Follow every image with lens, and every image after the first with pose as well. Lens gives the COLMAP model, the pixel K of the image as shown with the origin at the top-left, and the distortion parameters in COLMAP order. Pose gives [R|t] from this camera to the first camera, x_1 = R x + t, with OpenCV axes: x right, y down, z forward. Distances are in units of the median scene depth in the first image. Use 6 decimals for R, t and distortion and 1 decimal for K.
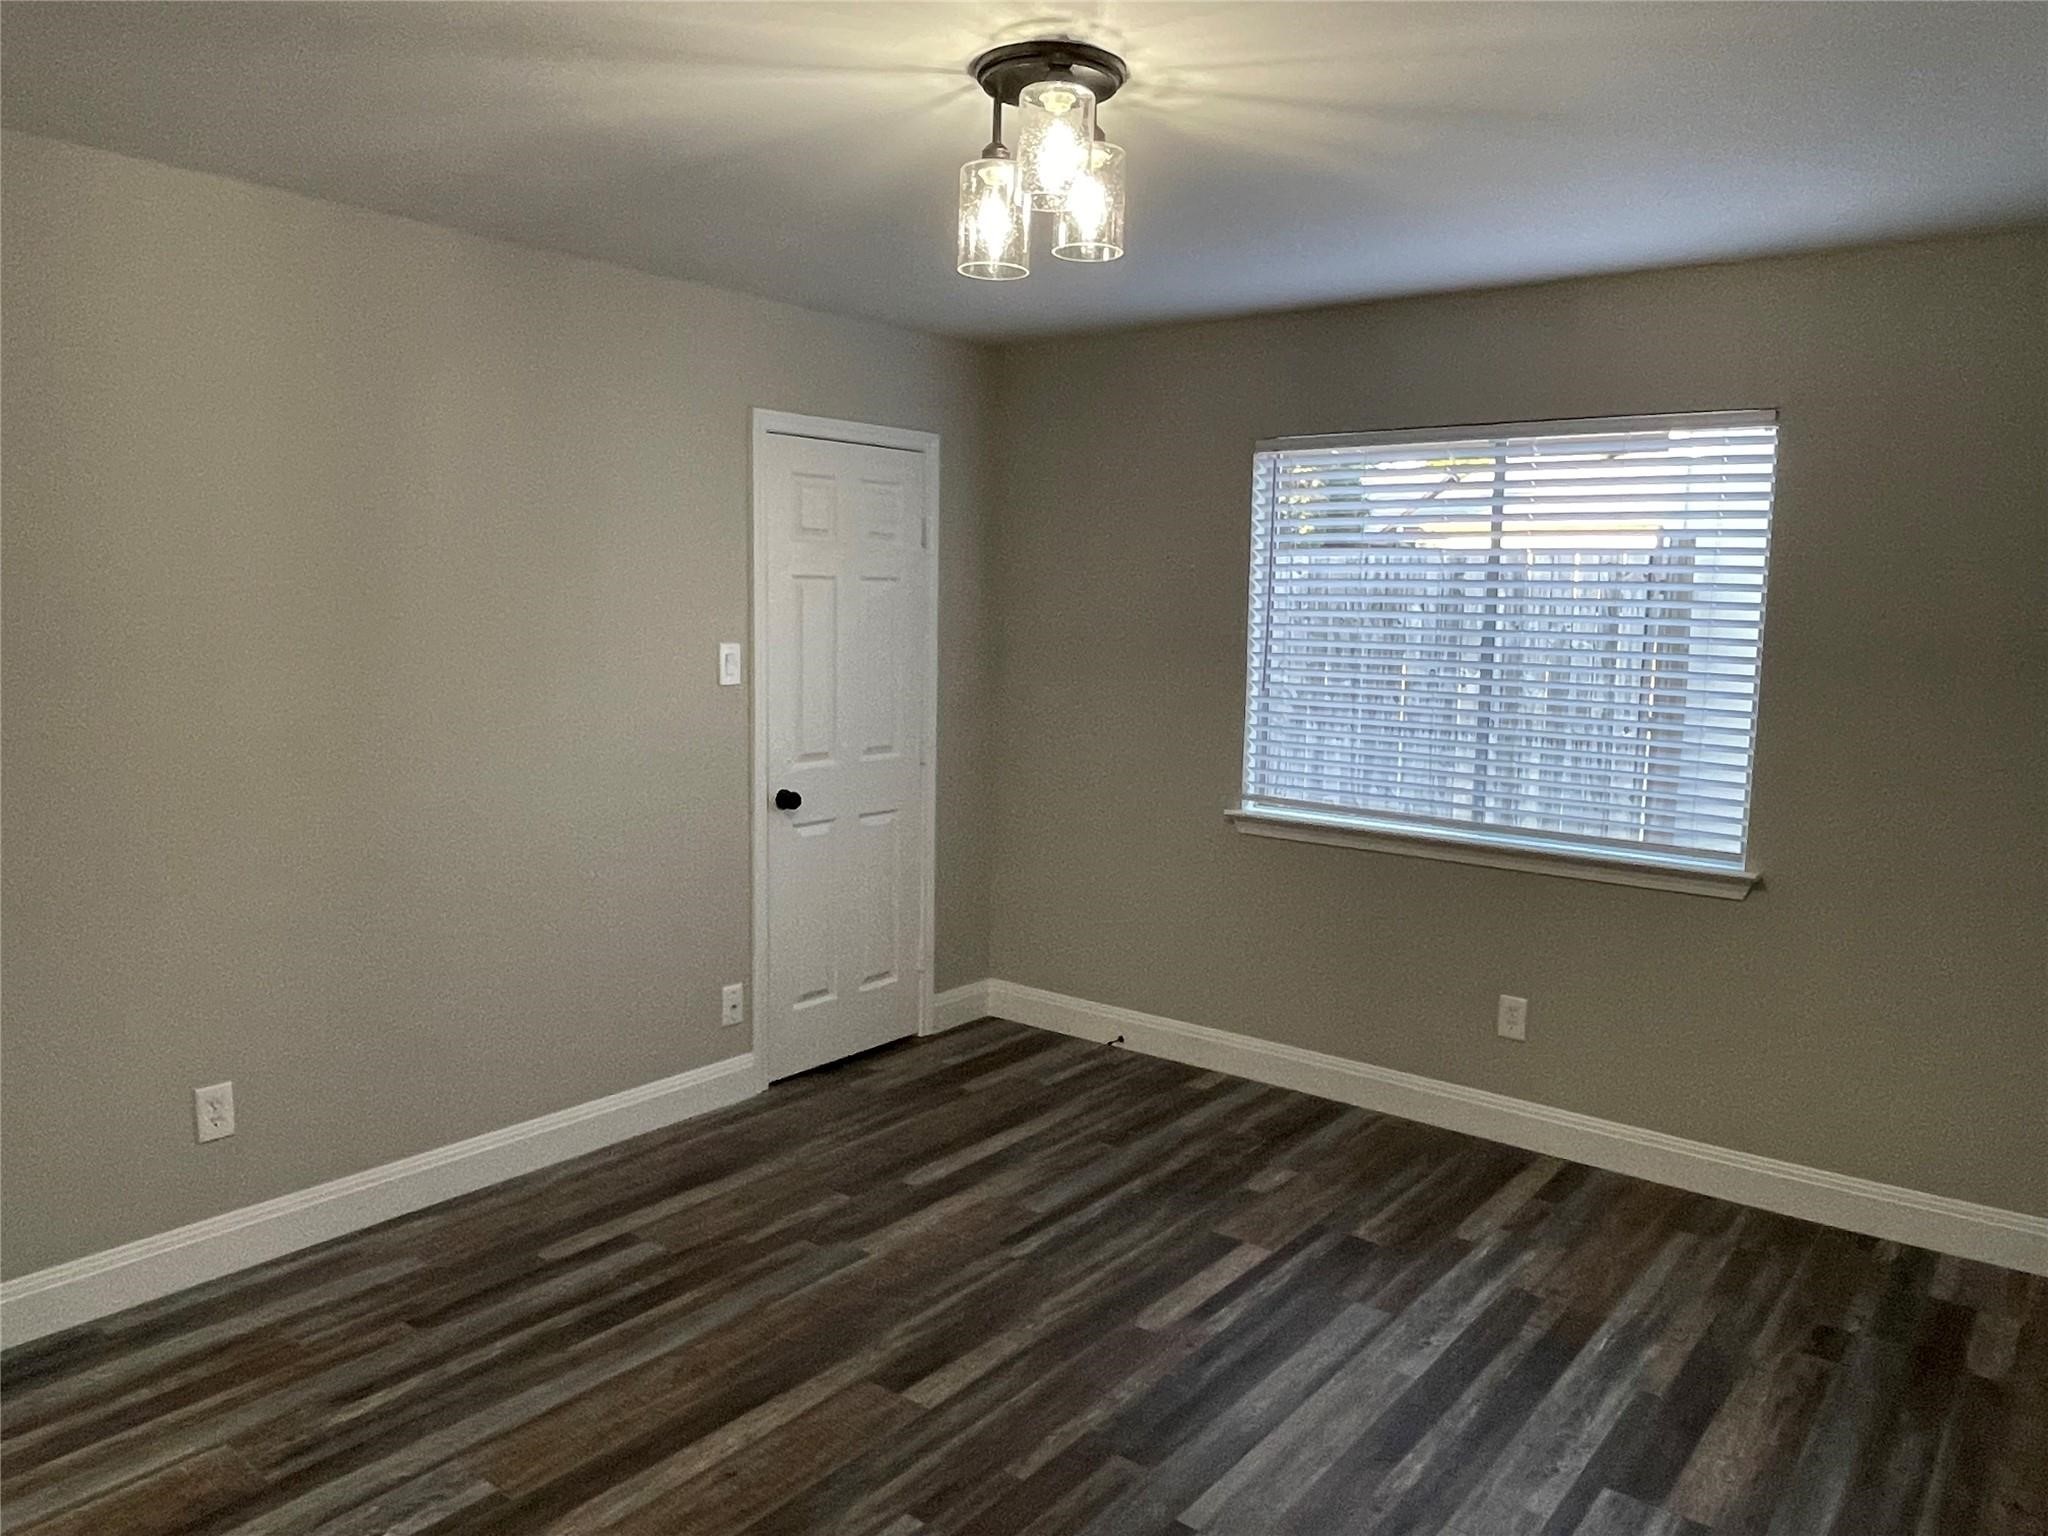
lens RADIAL K [[1444.5, 0, 1018.6], [0, 1444.5, 771.2], [0, 0, 1]] dist [0.043033, -0.089974]
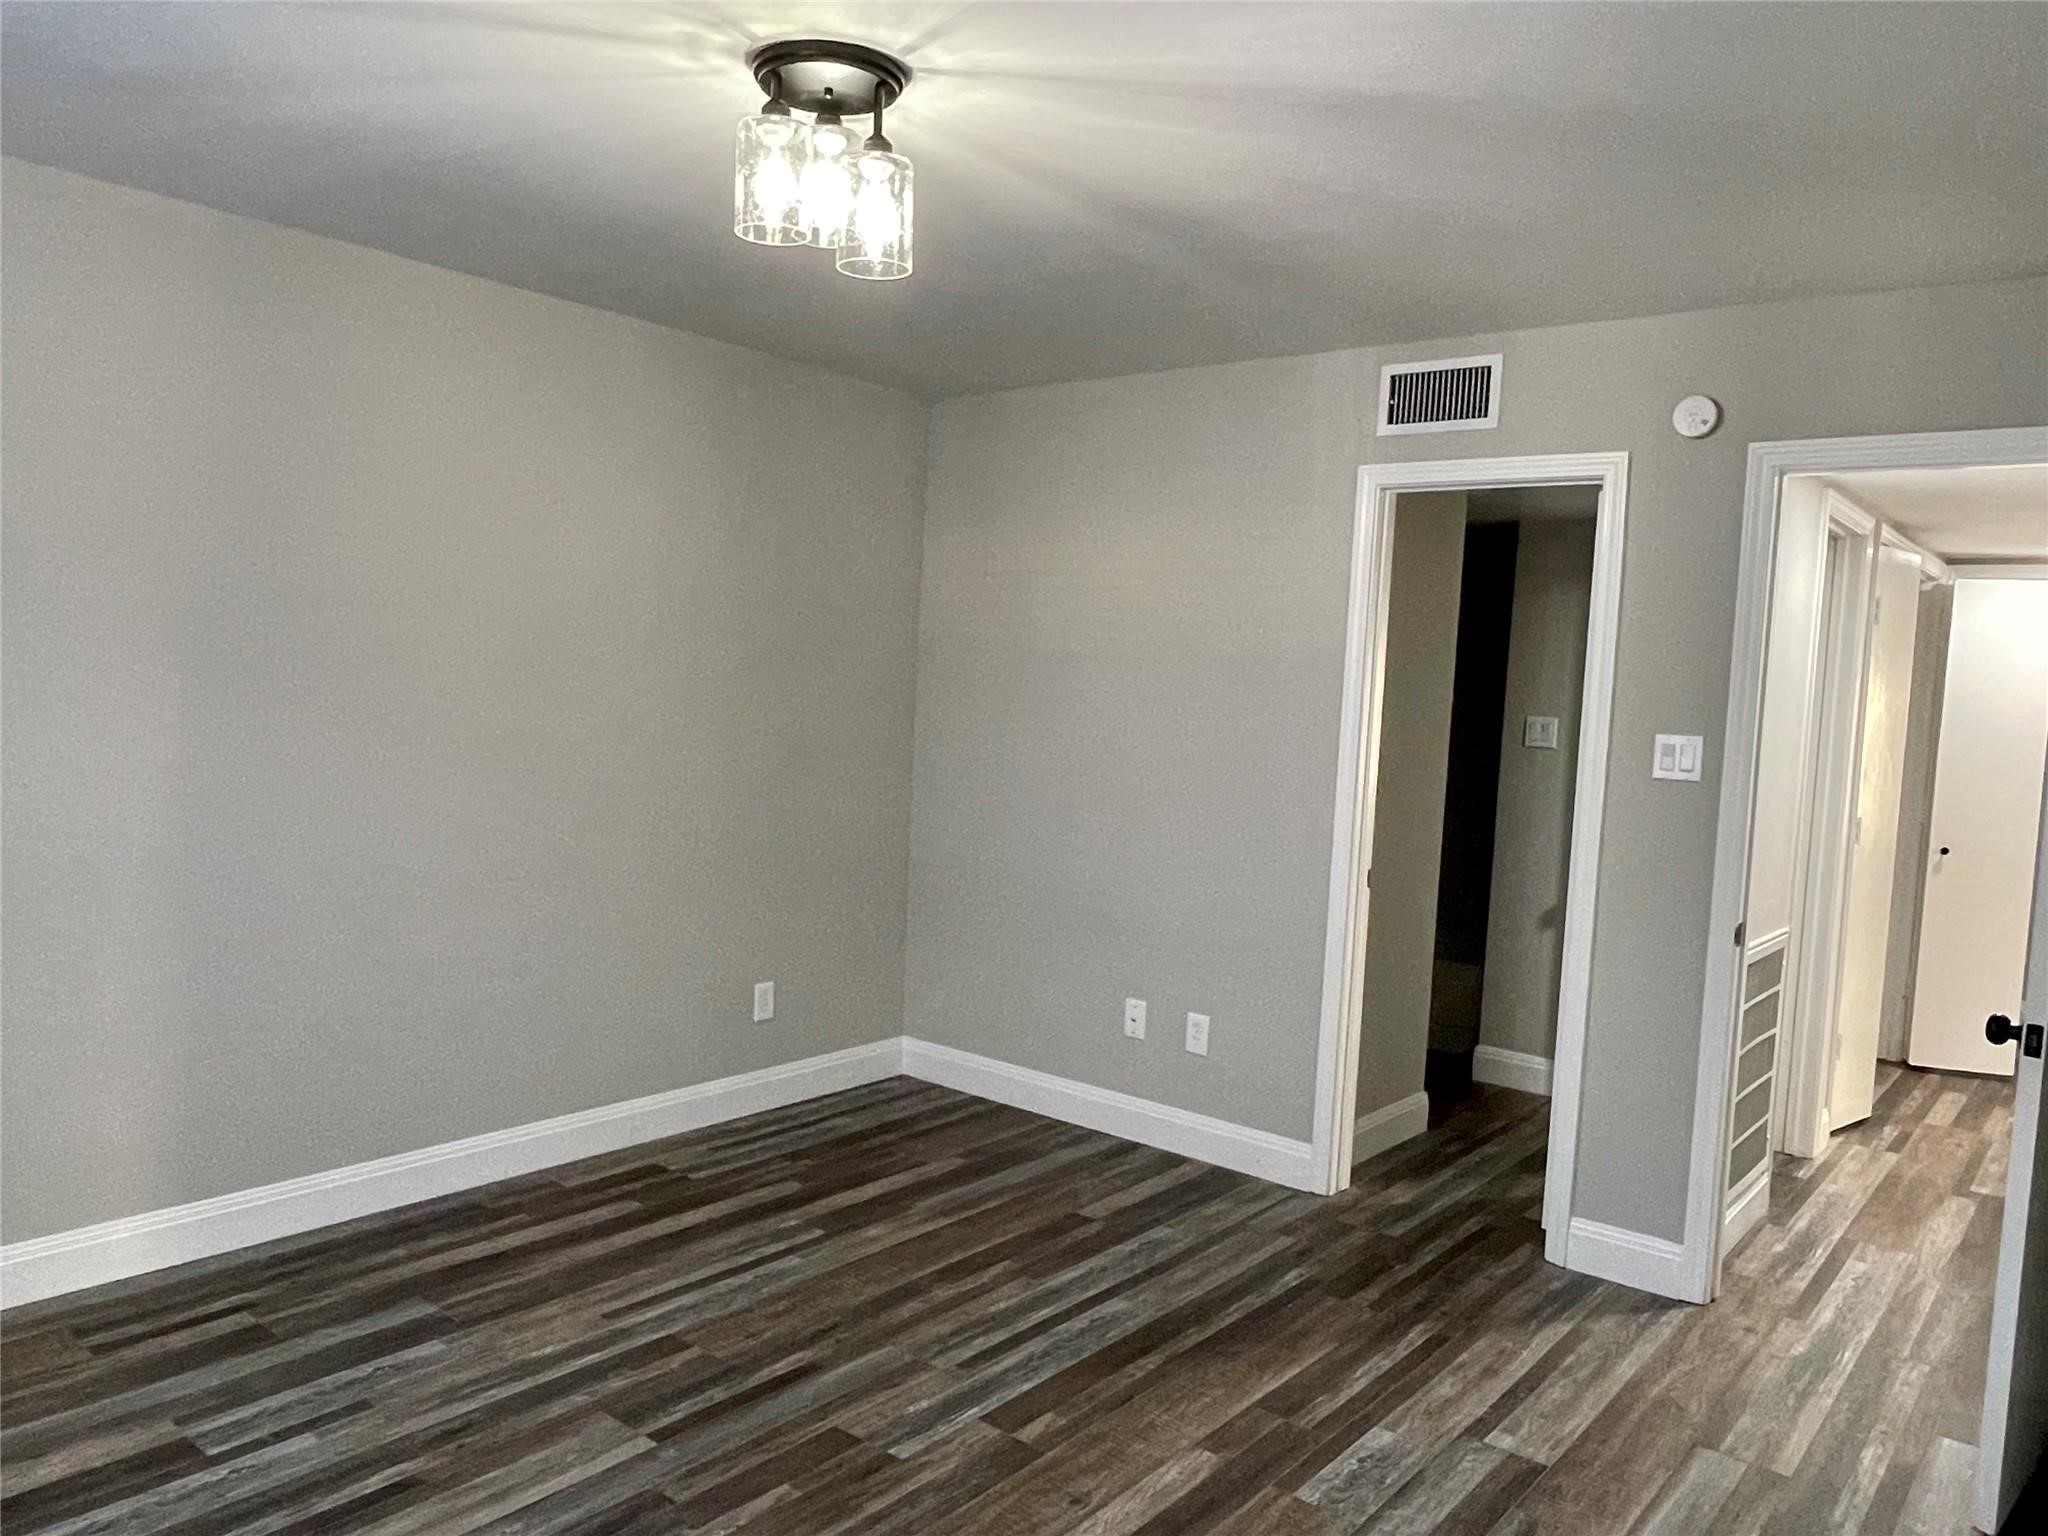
lens RADIAL K [[1444.5, 0, 1018.6], [0, 1444.5, 771.2], [0, 0, 1]] dist [0.043033, -0.089974]
pose [[-0.997481, -0.067017, 0.023245, -0.151037], [-0.061350, 0.979569, 0.191520, -0.200609], [-0.035605, 0.189611, -0.981213, 1.927935]]
